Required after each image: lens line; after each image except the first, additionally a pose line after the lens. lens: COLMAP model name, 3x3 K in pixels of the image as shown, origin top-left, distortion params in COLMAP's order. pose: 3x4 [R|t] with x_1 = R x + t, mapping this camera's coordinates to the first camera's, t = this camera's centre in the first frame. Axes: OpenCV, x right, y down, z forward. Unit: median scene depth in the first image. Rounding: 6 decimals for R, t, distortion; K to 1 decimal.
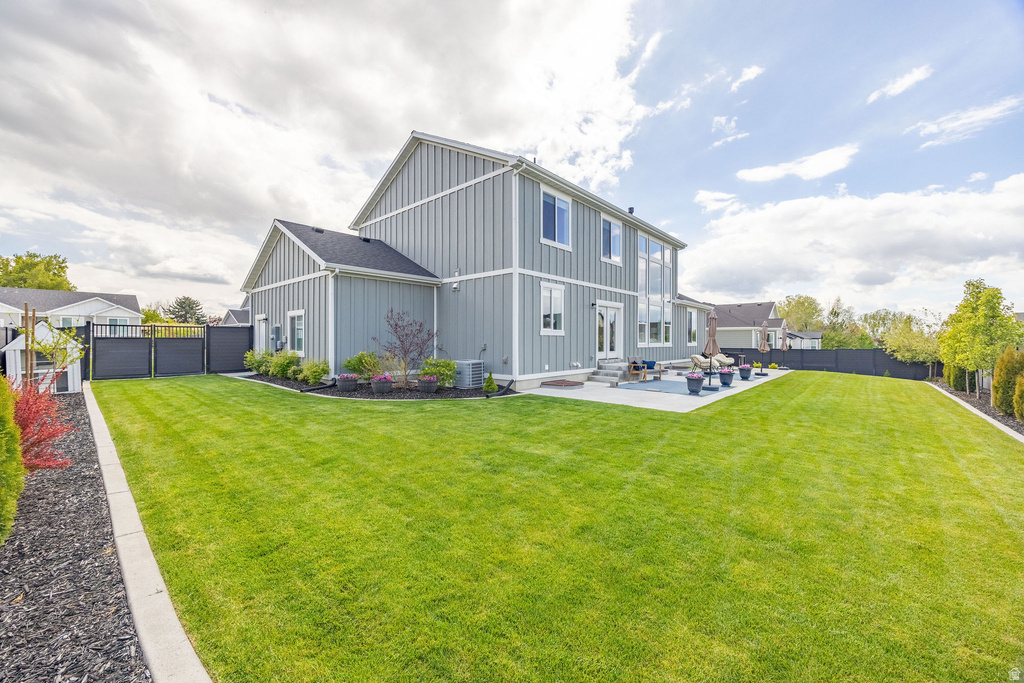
lens RADIAL K [[414.7, 0, 507.5], [0, 414.7, 337.8], [0, 0, 1]] dist [-0.000191, 0.000158]
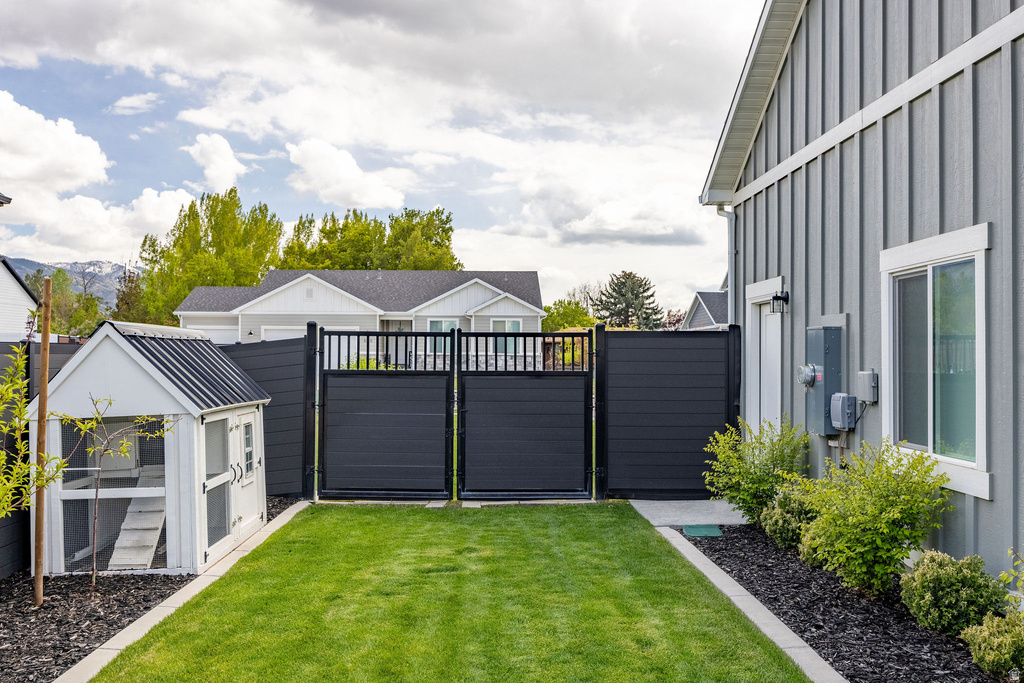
lens RADIAL K [[991.9, 0, 512.0], [0, 991.9, 341.5], [0, 0, 1]] dist [-0.157537, 0.001225]
pose [[0.709634, -0.010122, -0.704498, -0.075747], [0.001382, 0.999915, -0.012975, -0.003188], [0.704569, 0.008234, 0.709588, 0.125124]]
